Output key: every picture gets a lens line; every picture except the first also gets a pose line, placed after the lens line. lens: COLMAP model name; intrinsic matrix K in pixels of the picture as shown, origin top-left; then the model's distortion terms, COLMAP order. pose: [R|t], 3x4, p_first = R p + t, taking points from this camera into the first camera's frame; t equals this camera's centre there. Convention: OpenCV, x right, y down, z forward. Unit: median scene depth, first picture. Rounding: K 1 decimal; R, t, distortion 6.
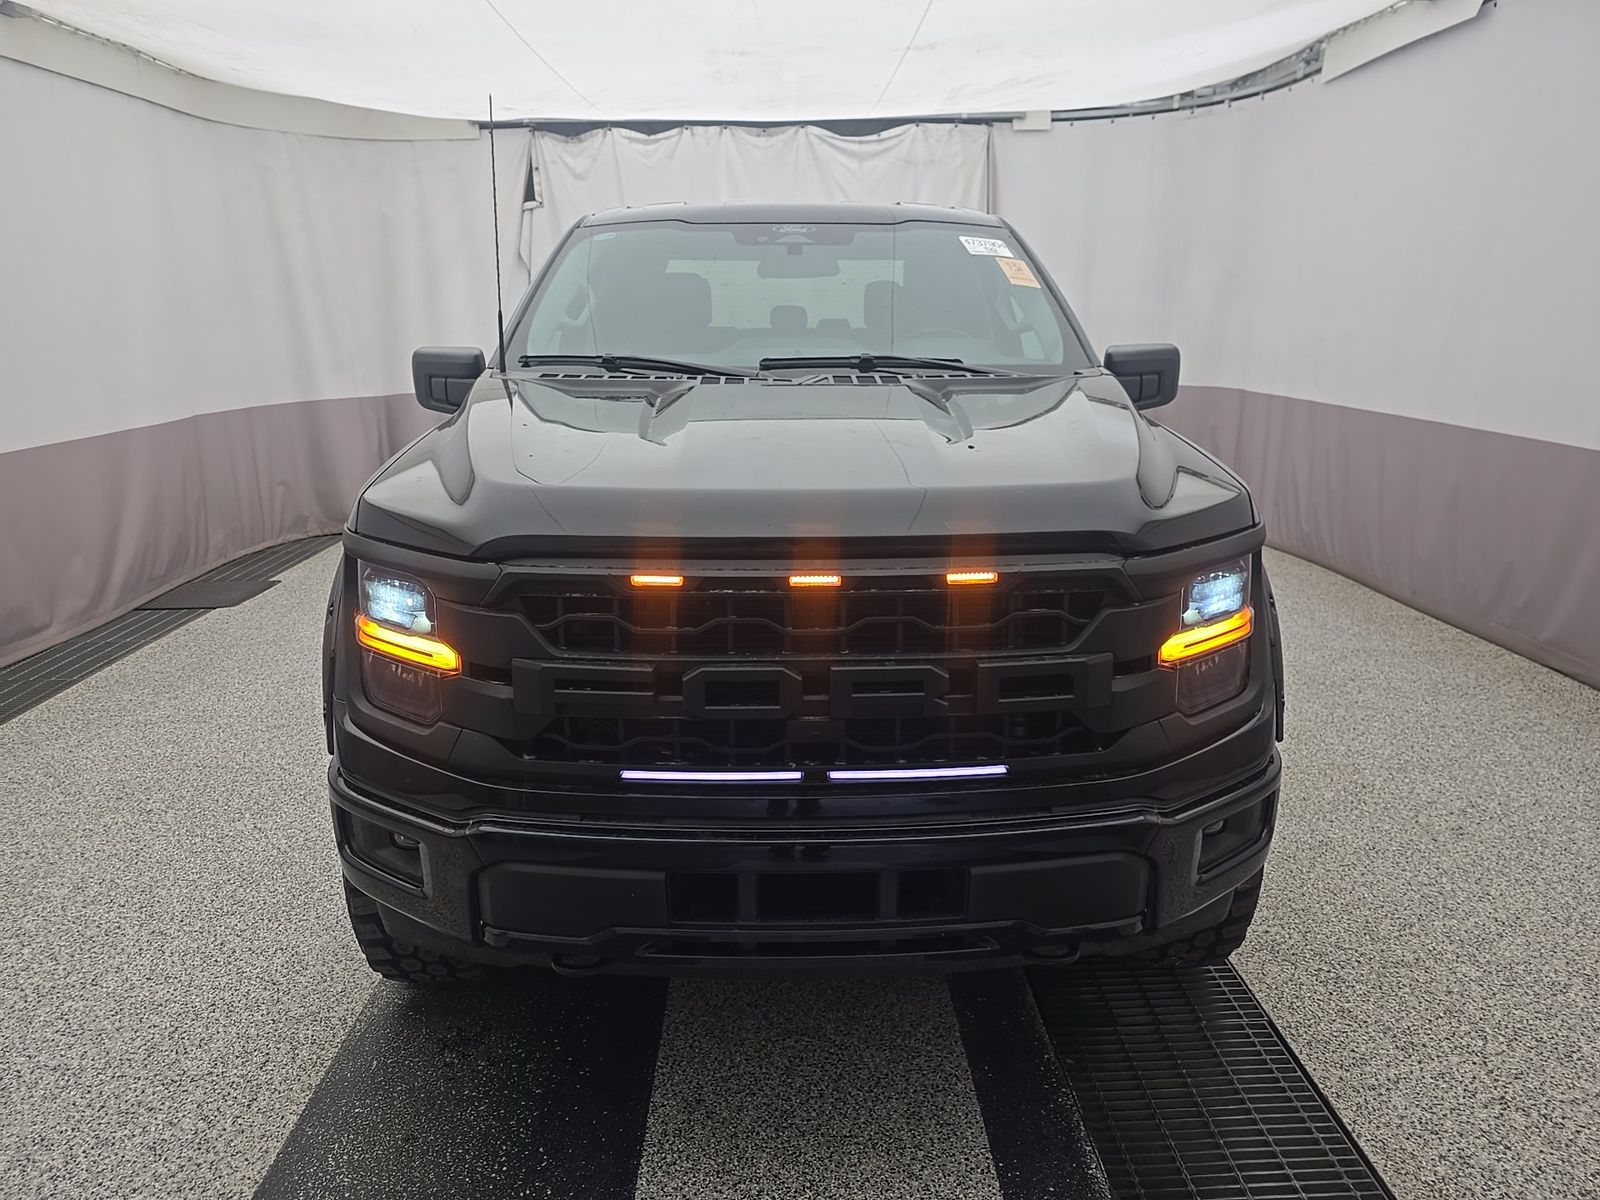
lens RADIAL K [[1067.1, 0, 800.3], [0, 1067.1, 599.3], [0, 0, 1]] dist [0.031588, -0.015660]
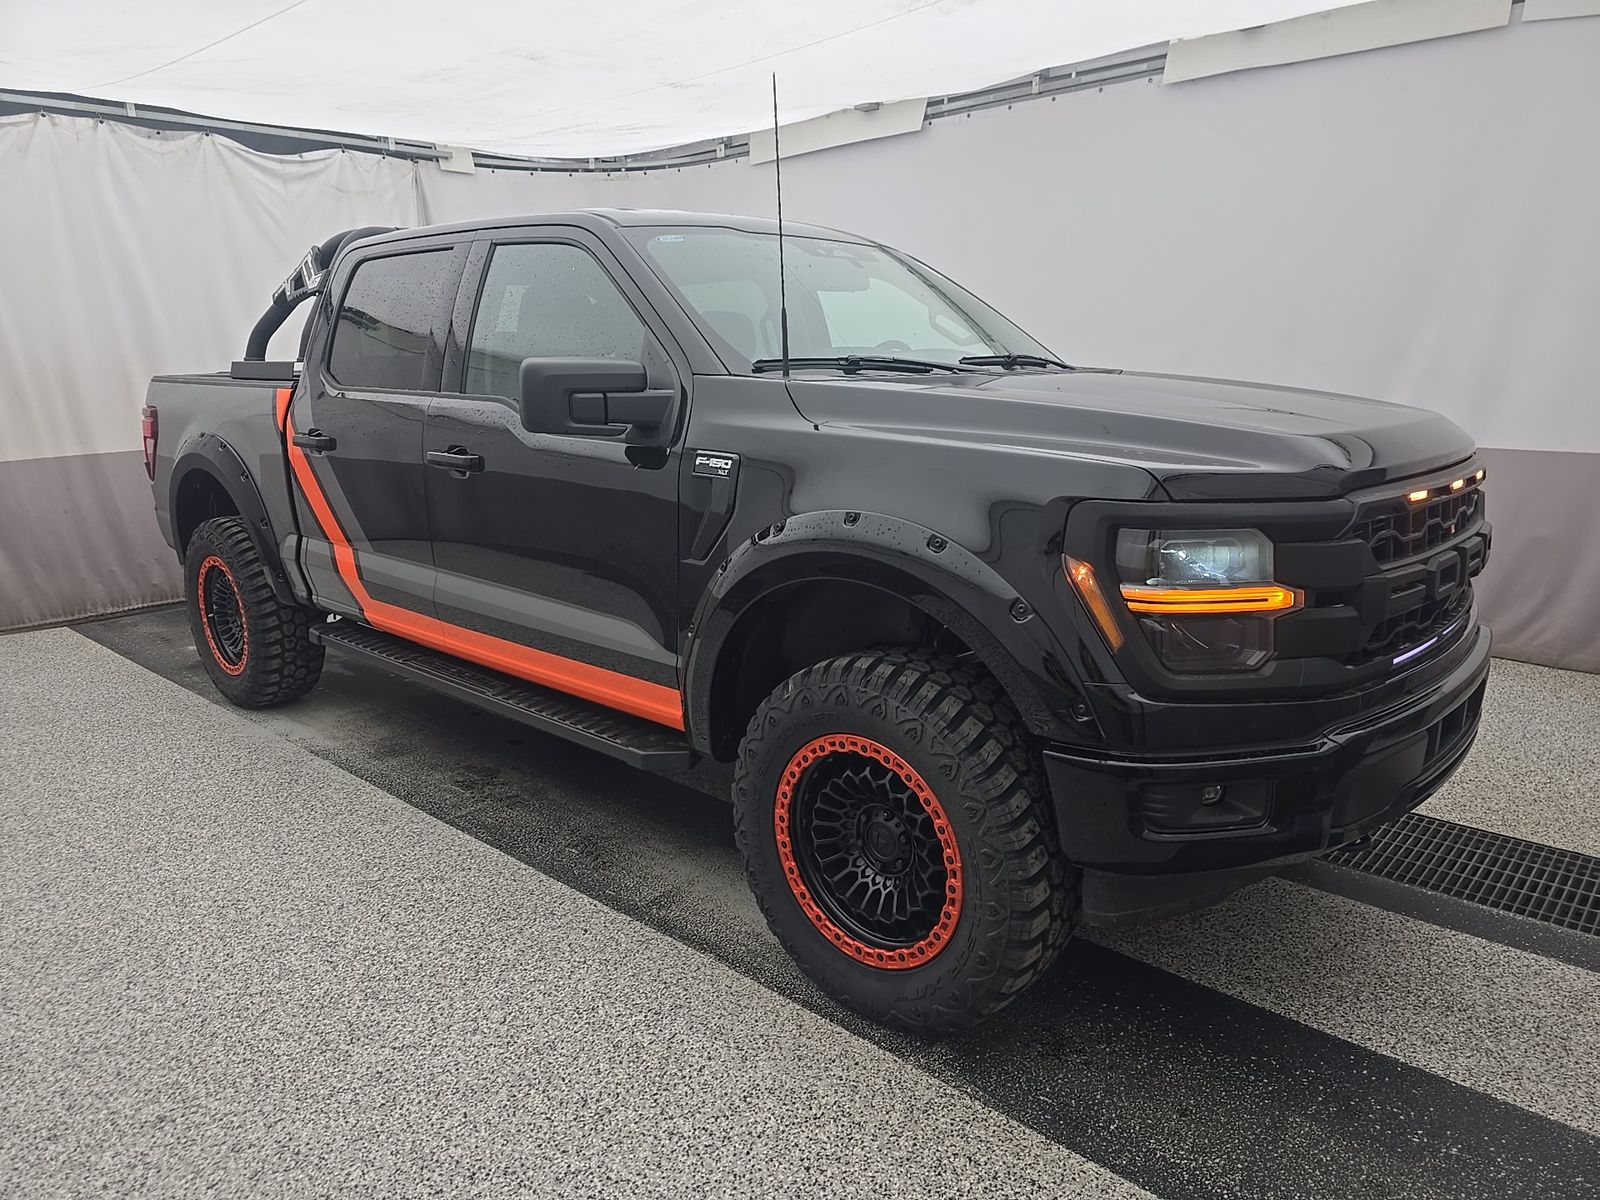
lens RADIAL K [[1067.1, 0, 797.9], [0, 1067.1, 596.3], [0, 0, 1]] dist [0.031588, -0.015660]
pose [[0.707340, -0.159068, 0.688743, -0.308784], [0.197451, 0.980030, 0.023560, -0.015172], [-0.678736, 0.119329, 0.724623, 0.117367]]
